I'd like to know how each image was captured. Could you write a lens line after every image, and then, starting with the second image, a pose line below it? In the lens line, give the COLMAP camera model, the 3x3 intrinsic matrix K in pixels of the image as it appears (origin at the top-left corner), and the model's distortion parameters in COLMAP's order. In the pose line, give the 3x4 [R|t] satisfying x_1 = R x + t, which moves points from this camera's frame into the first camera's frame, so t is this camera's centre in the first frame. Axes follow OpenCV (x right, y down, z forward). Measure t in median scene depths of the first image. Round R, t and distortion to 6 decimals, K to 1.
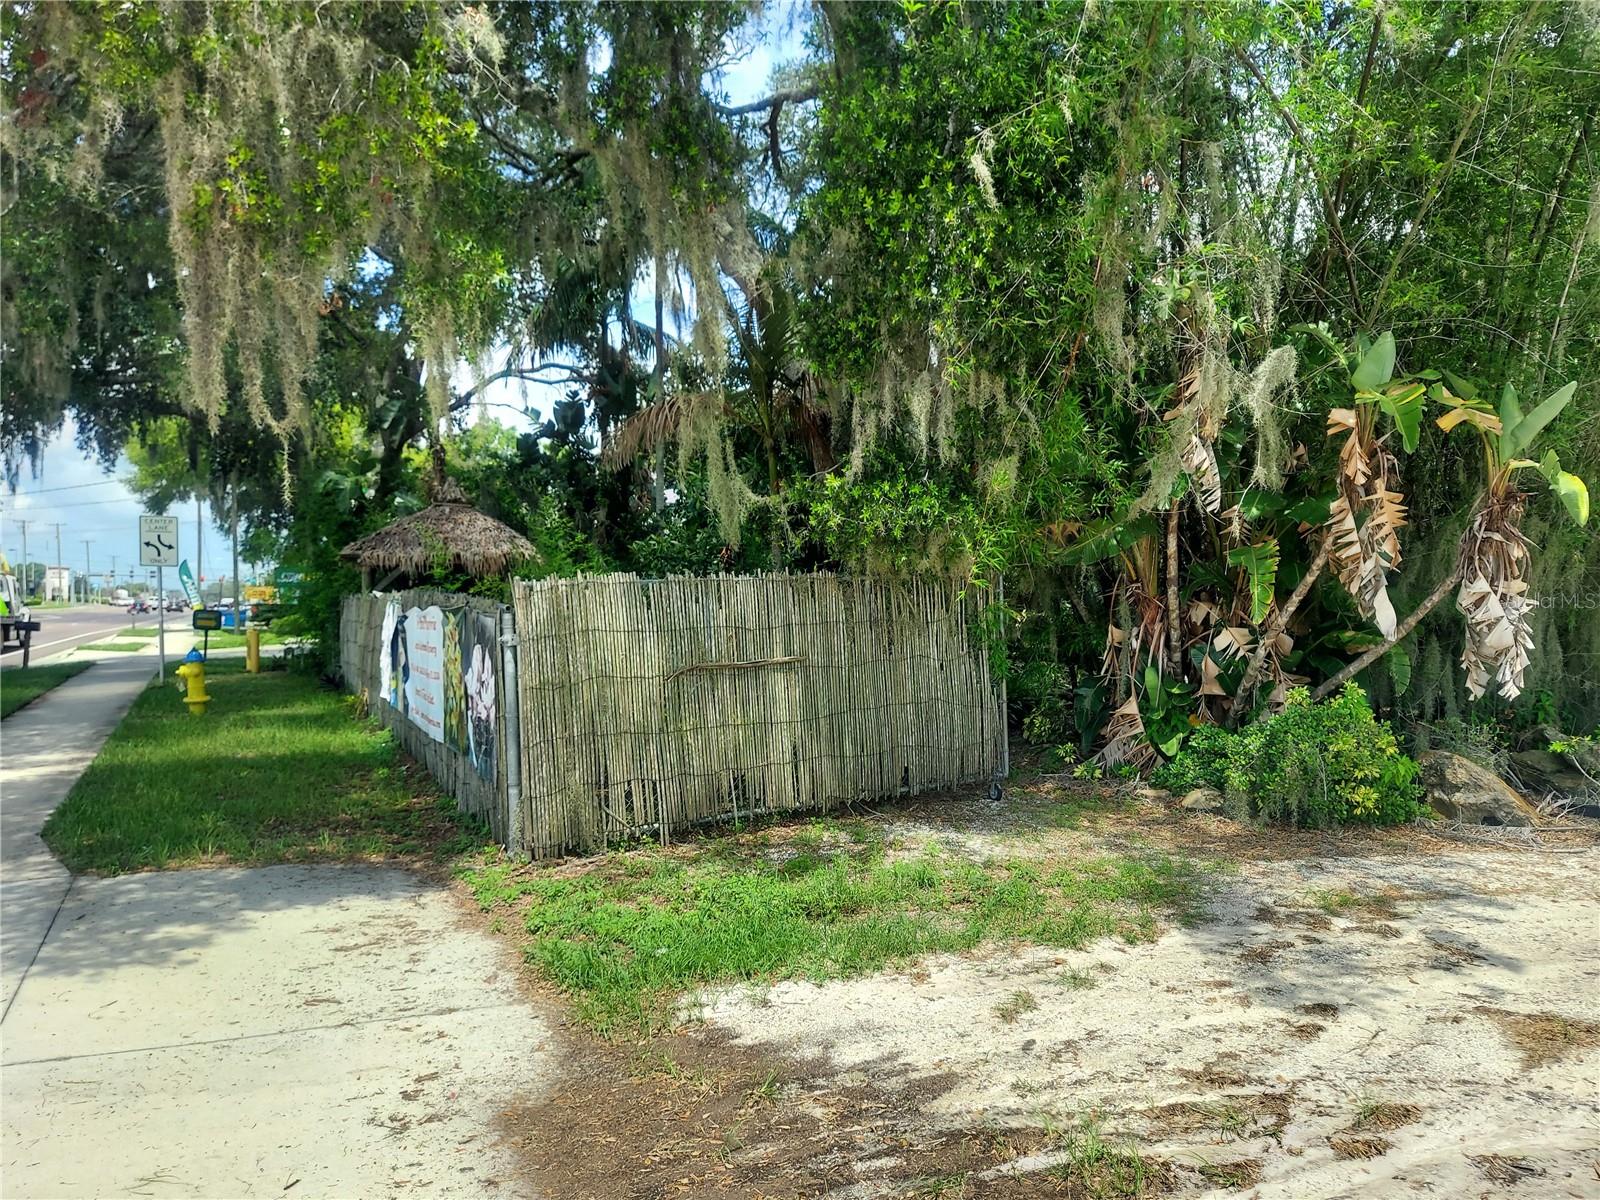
lens RADIAL K [[1158.3, 0, 803.8], [0, 1158.3, 619.5], [0, 0, 1]] dist [0.083924, -0.108622]
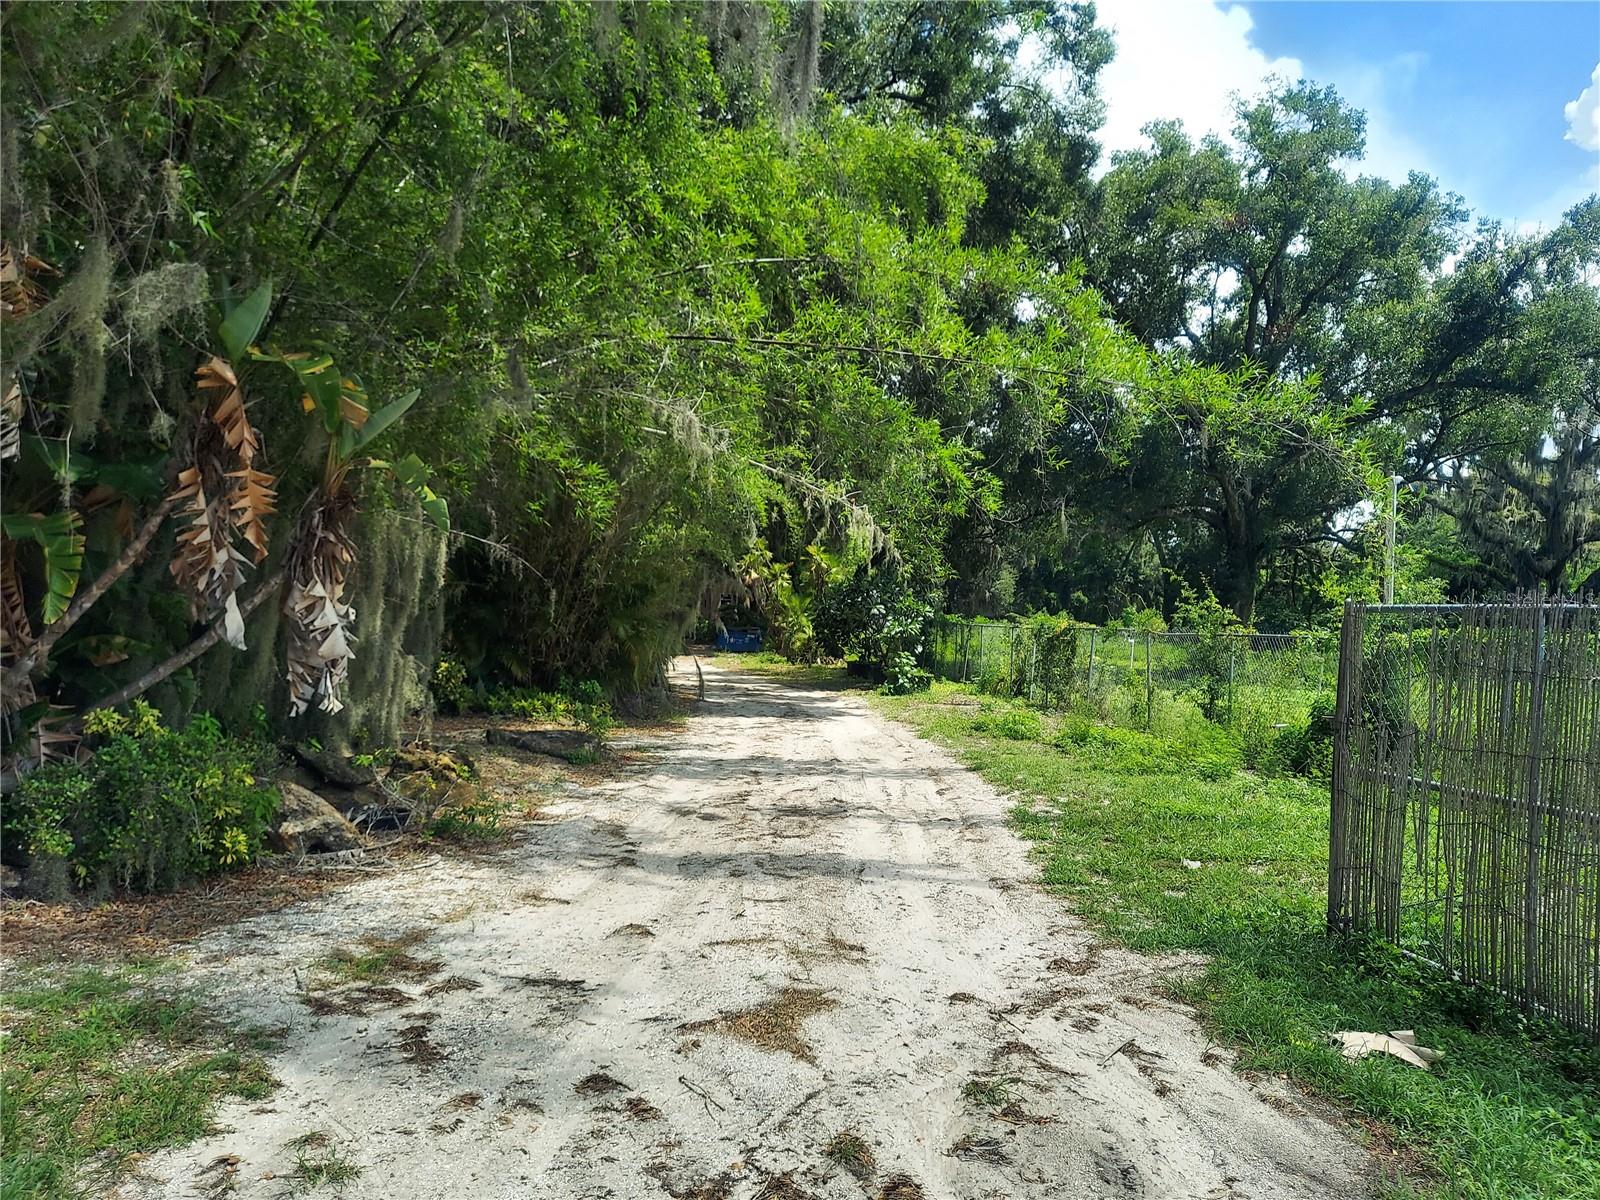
lens RADIAL K [[1232.0, 0, 798.7], [0, 1232.0, 635.5], [0, 0, 1]] dist [0.083412, -0.141736]
pose [[0.297333, 0.020113, 0.954562, -0.226143], [-0.023358, 0.999632, -0.013787, 0.011329], [-0.954488, -0.018197, 0.297694, 0.359971]]
